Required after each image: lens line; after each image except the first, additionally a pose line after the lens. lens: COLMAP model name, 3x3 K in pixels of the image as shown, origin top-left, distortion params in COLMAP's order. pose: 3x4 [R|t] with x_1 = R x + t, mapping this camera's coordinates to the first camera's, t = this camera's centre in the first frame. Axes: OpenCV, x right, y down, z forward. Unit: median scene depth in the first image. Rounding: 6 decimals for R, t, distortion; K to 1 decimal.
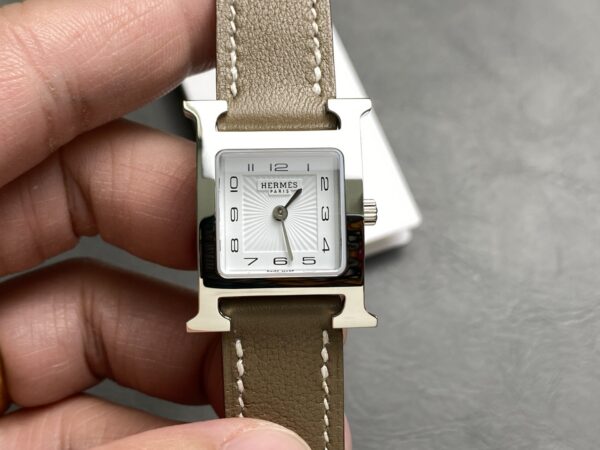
lens RADIAL K [[889.5, 0, 300.0], [0, 889.5, 225.0], [0, 0, 1]] dist [0.006105, 0.028450]
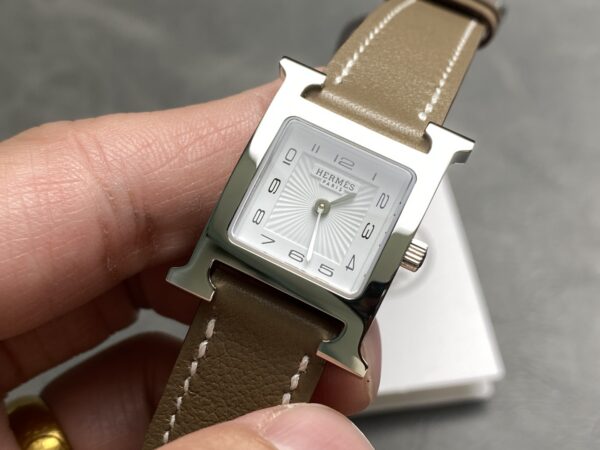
lens RADIAL K [[889.5, 0, 300.0], [0, 889.5, 225.0], [0, 0, 1]] dist [0.006105, 0.028450]
pose [[0.902796, 0.427367, -0.048138, 0.008260], [-0.427416, 0.904002, 0.009792, 0.003056], [0.047702, 0.011734, 0.998793, 0.142857]]
